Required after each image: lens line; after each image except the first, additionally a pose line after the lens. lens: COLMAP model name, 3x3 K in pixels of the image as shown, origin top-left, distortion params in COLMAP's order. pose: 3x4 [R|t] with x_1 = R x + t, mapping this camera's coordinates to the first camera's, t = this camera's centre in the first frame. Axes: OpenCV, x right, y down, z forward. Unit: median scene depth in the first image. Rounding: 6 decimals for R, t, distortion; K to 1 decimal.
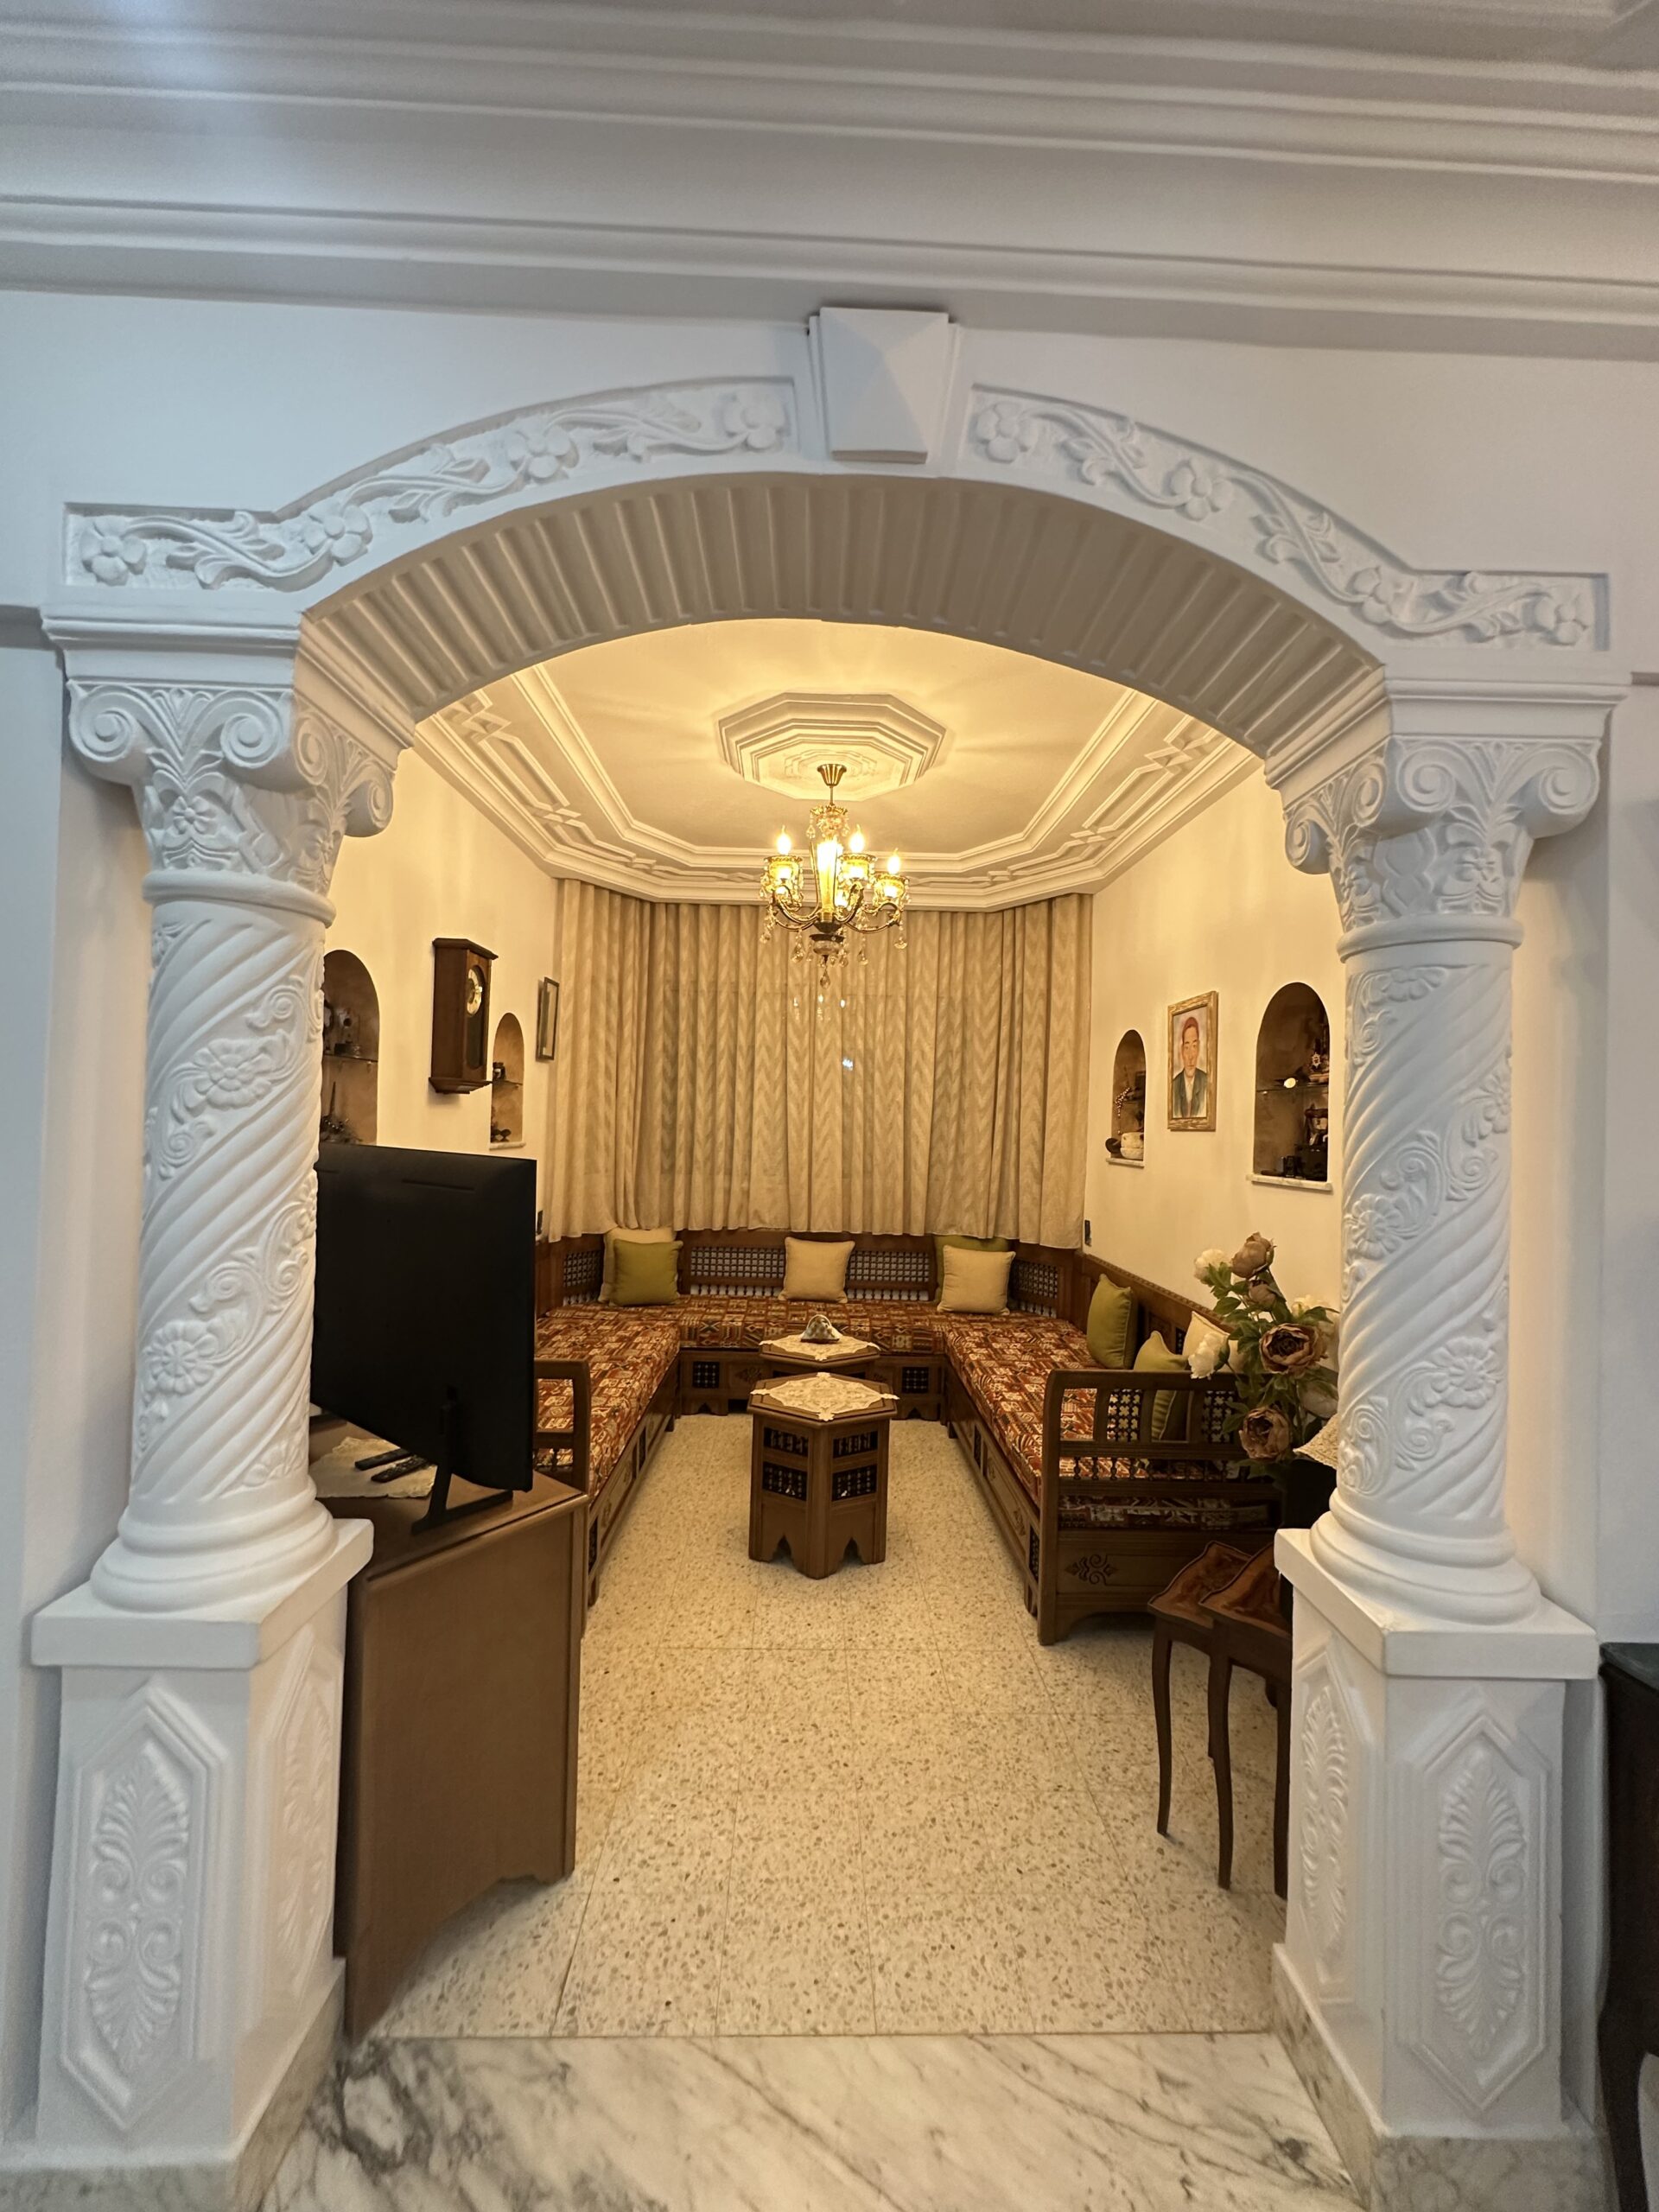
lens RADIAL K [[888.7, 0, 833.4], [0, 888.7, 1102.5], [0, 0, 1]] dist [-0.004451, 0.001276]
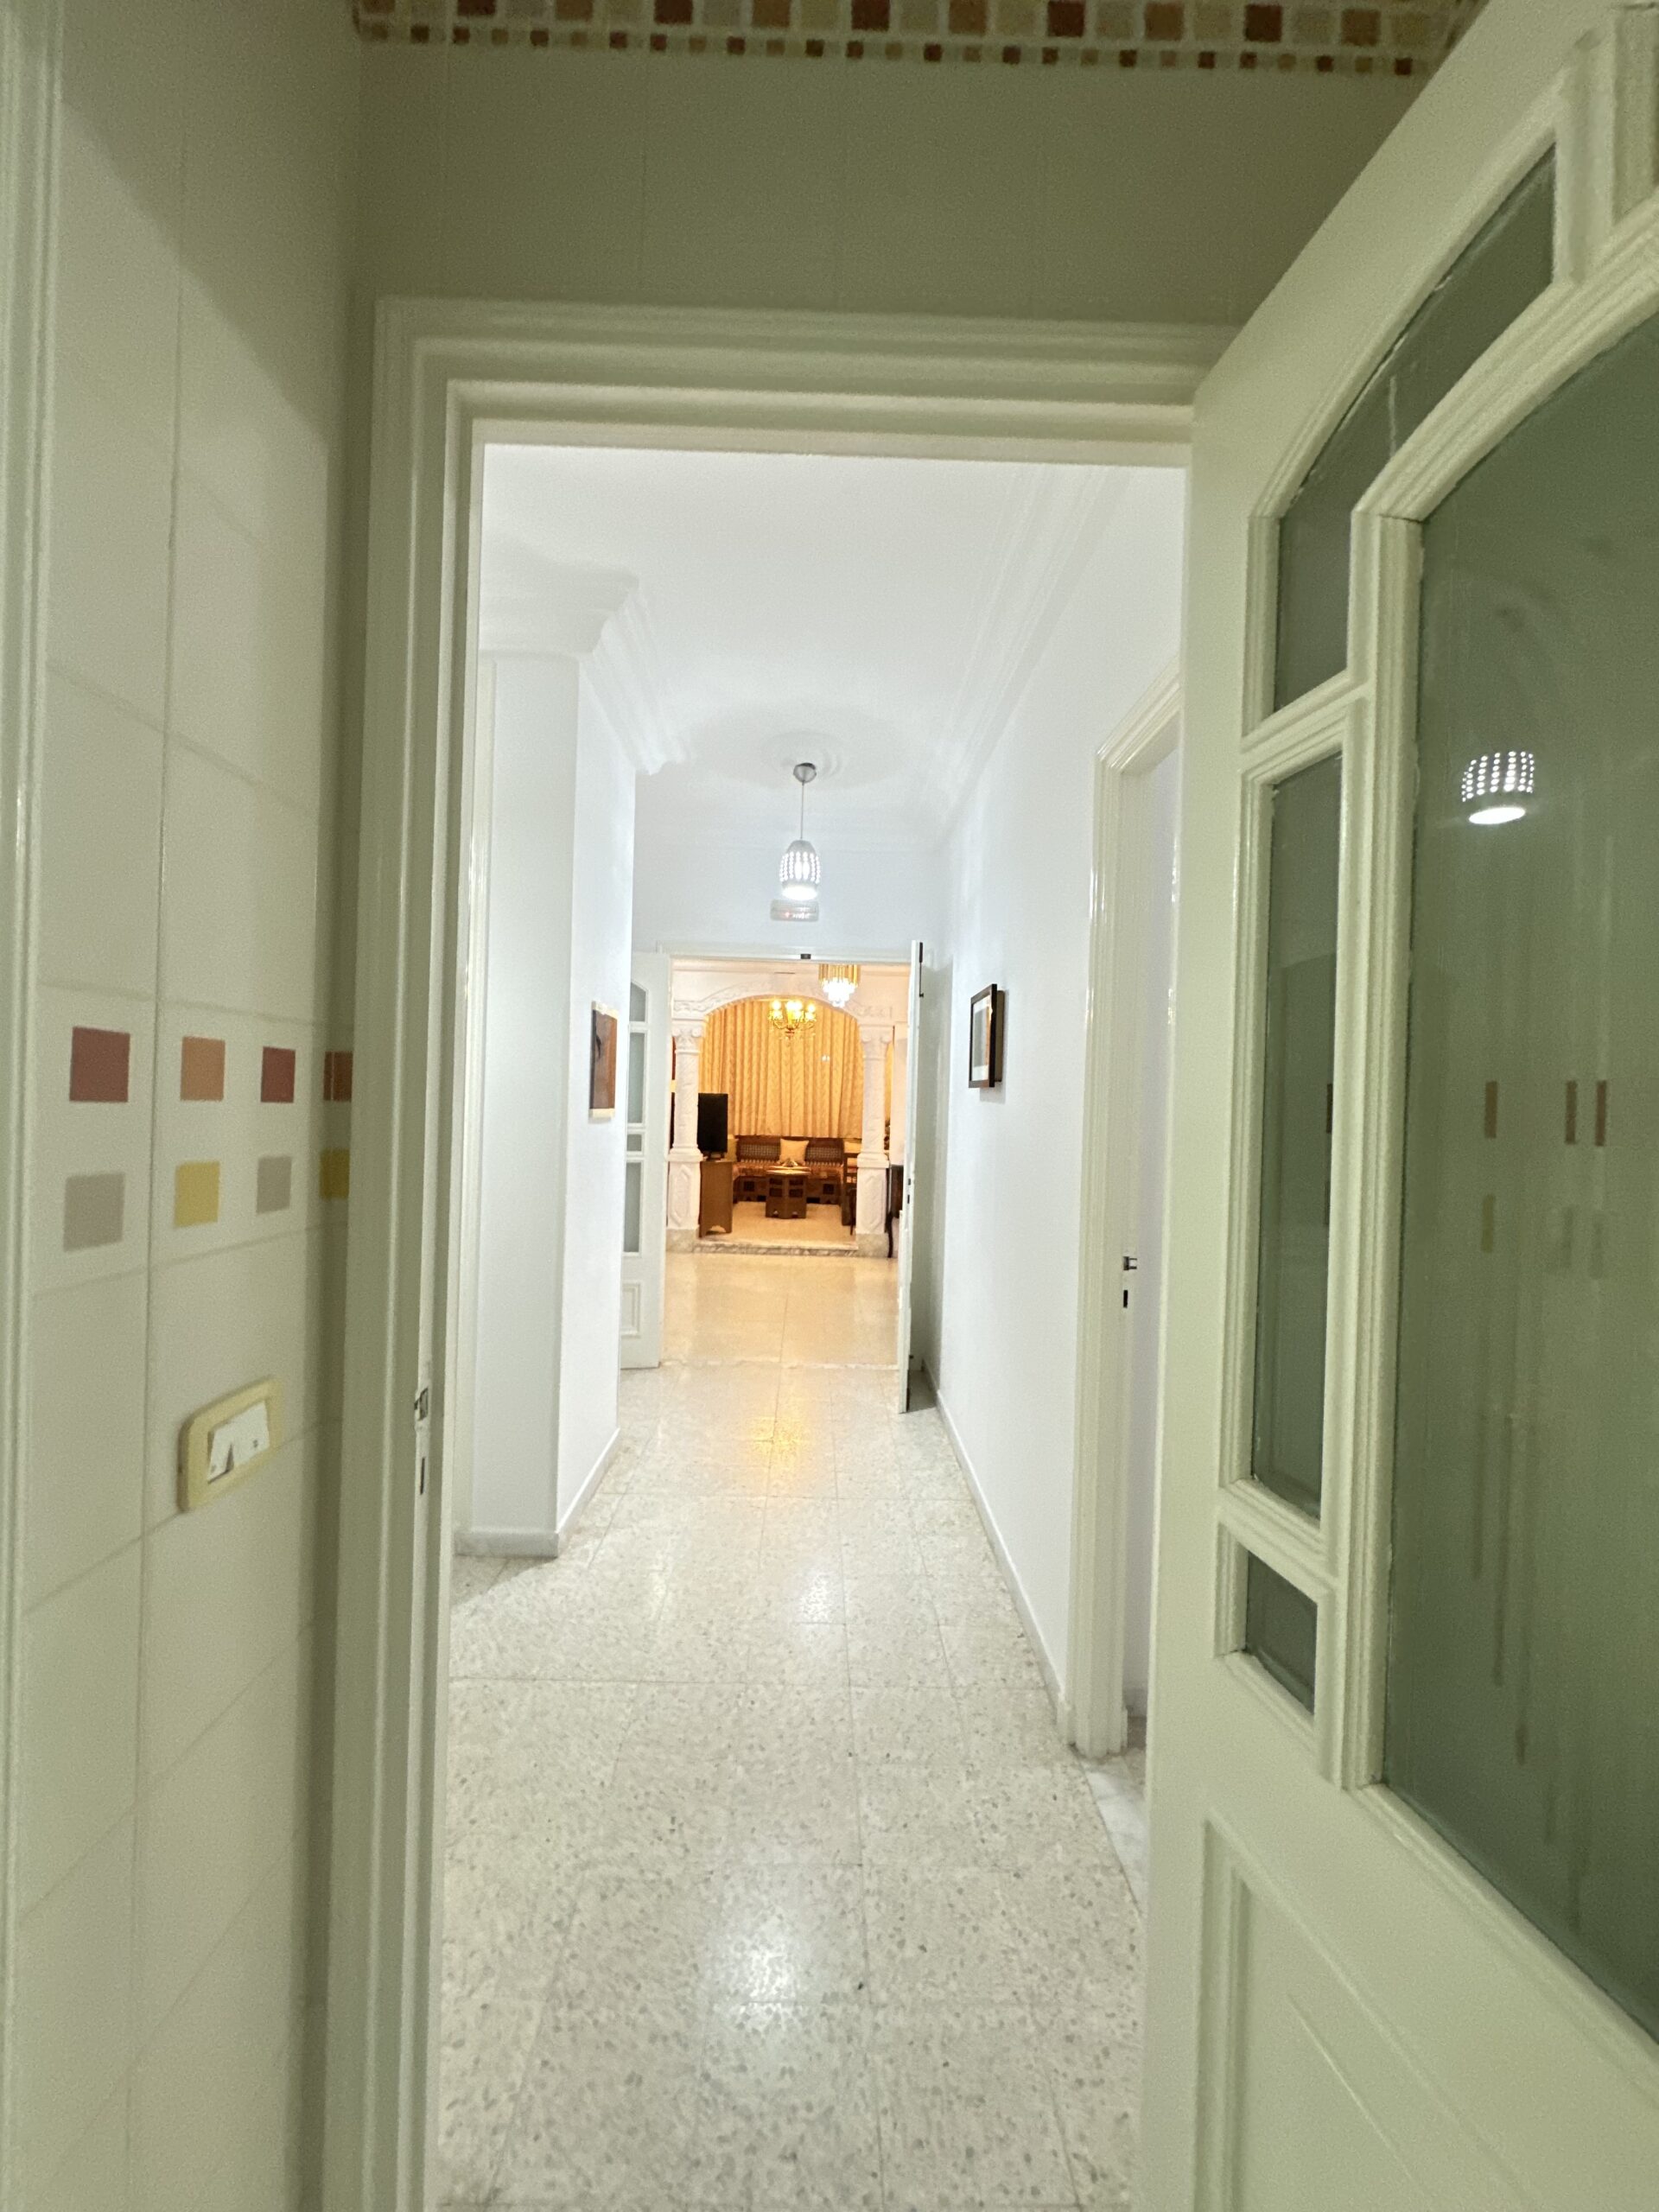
lens RADIAL K [[888.7, 0, 834.0], [0, 888.7, 1101.4], [0, 0, 1]] dist [-0.004451, 0.001276]
pose [[0.999870, 0.004448, -0.015519, 0.130695], [-0.004082, 0.999713, 0.023596, -0.007813], [0.015620, -0.023530, 0.999601, -1.427344]]
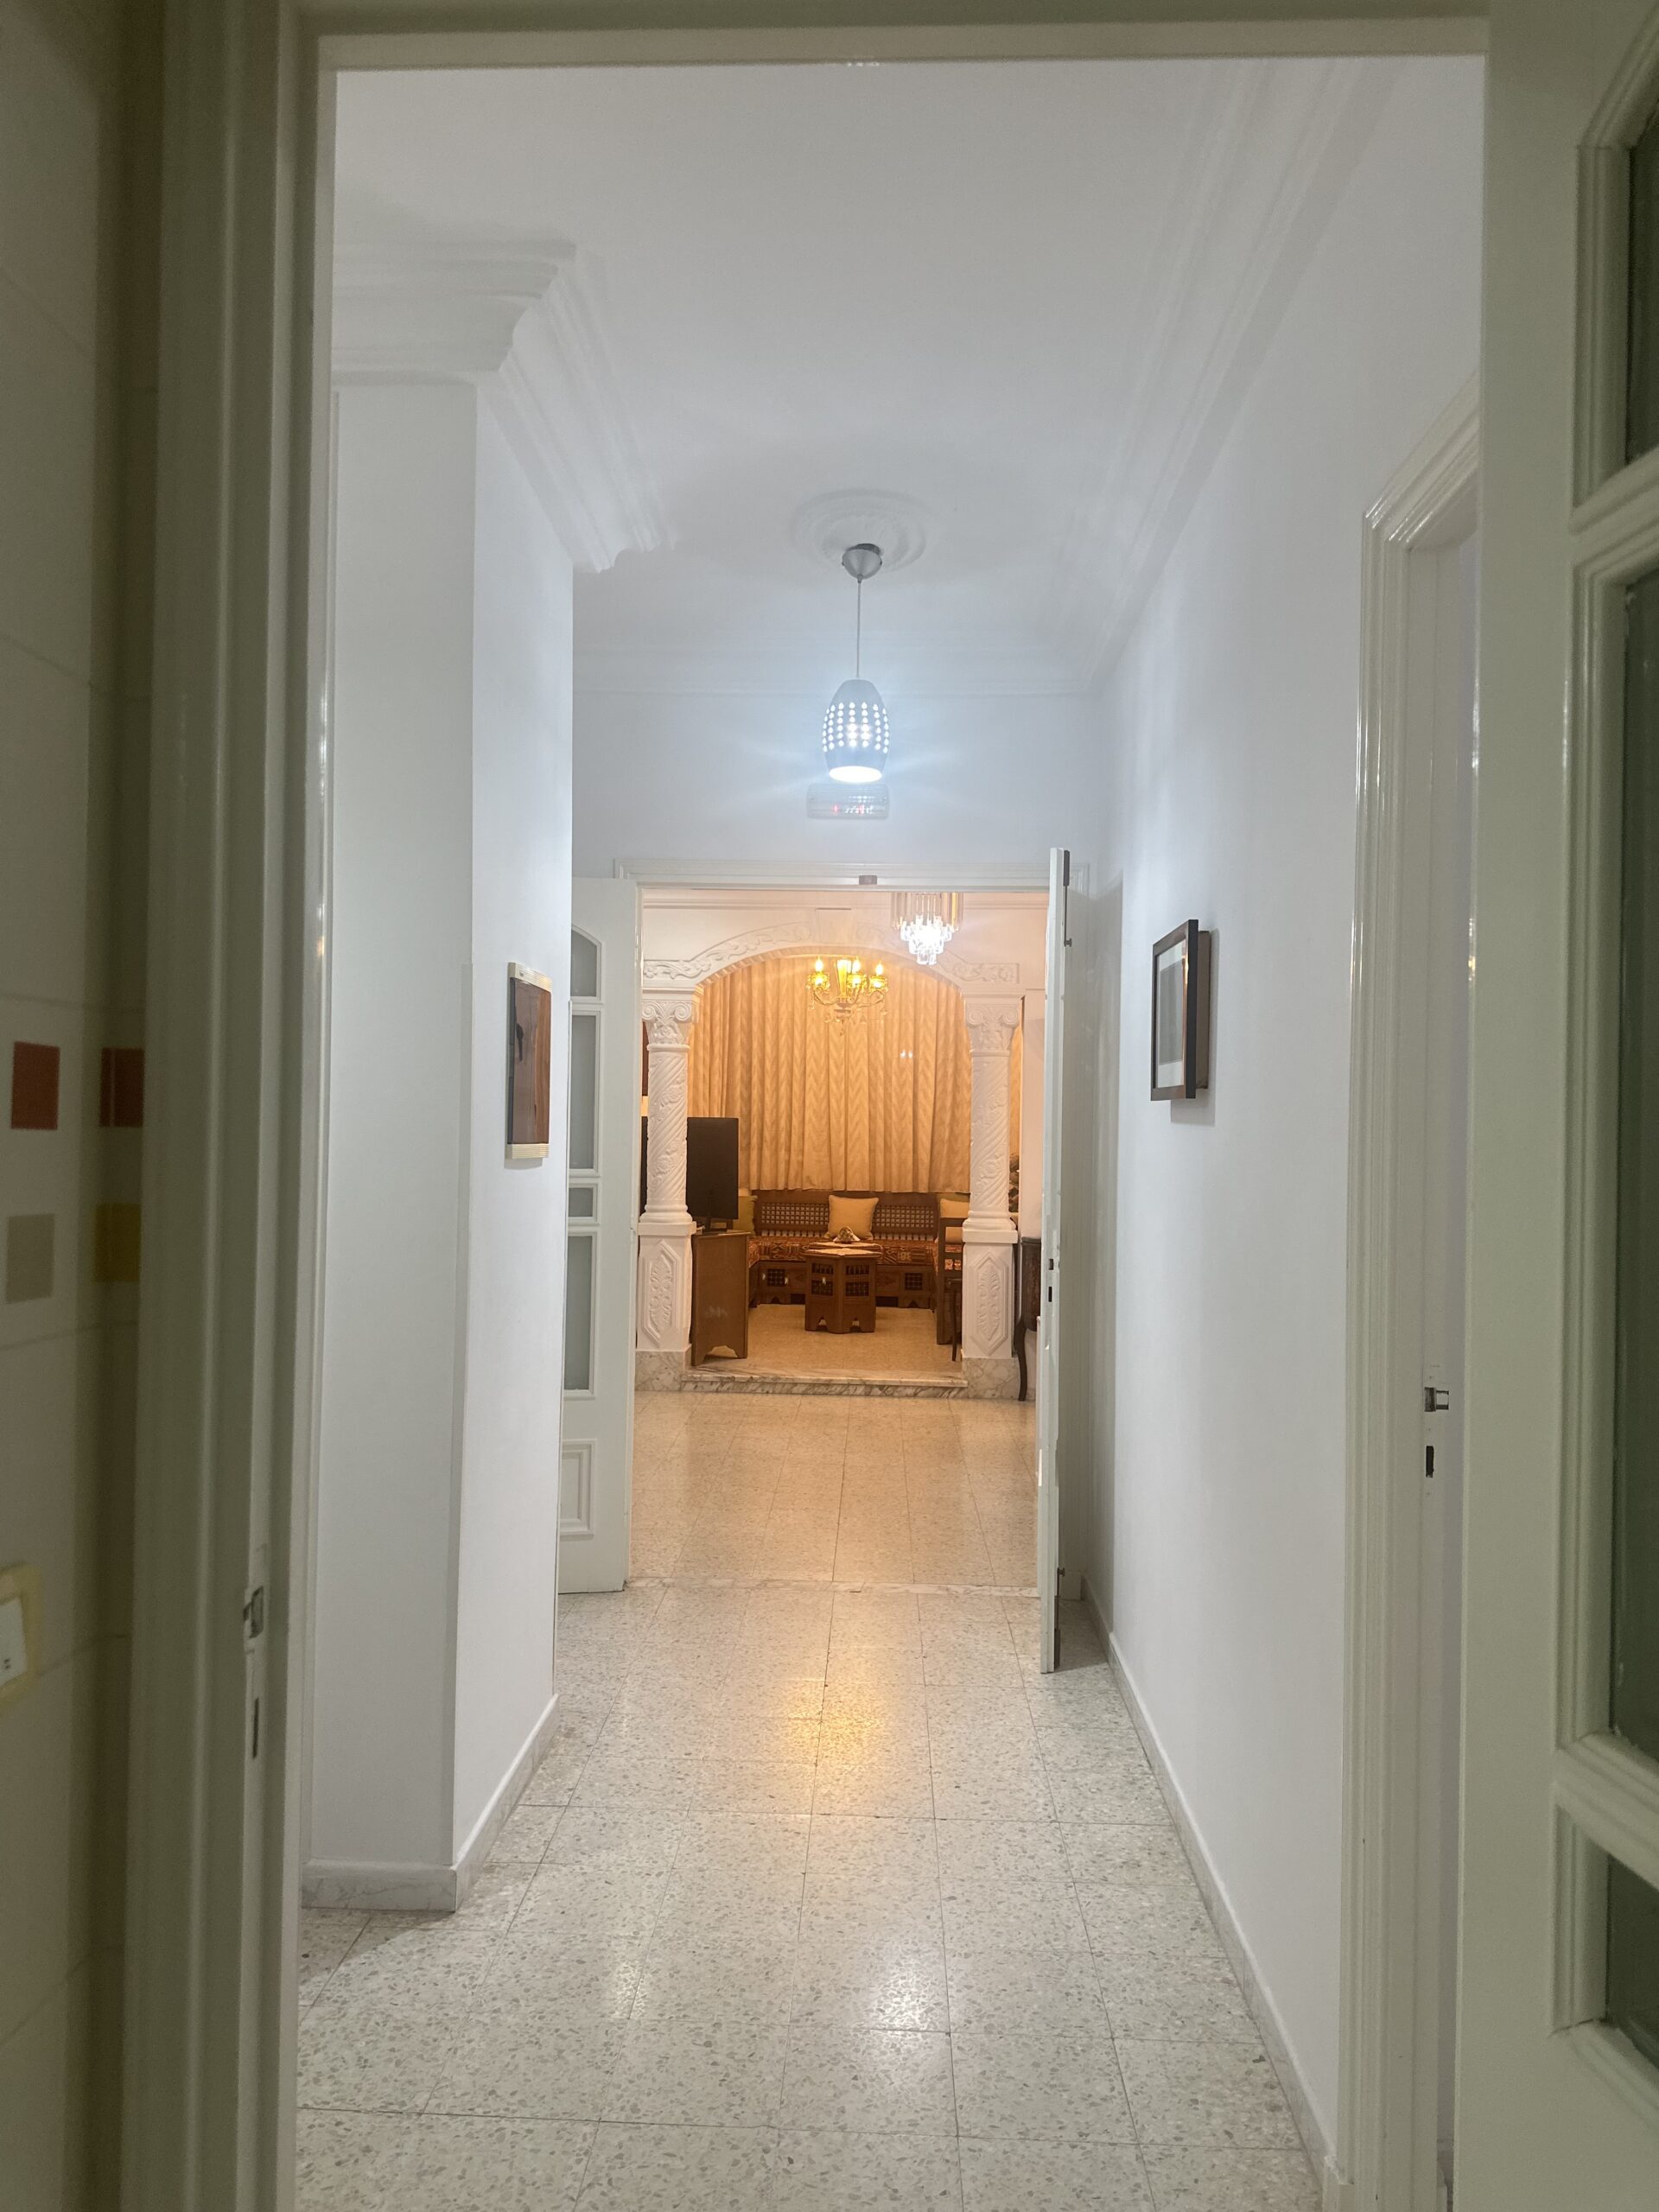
lens RADIAL K [[1564.3, 0, 837.1], [0, 1564.3, 1108.6], [0, 0, 1]] dist [0.045452, -0.019845]
pose [[0.997440, -0.008927, -0.070954, 0.135325], [0.009560, 0.999917, 0.008580, -0.004959], [0.070871, -0.009236, 0.997443, -1.463031]]
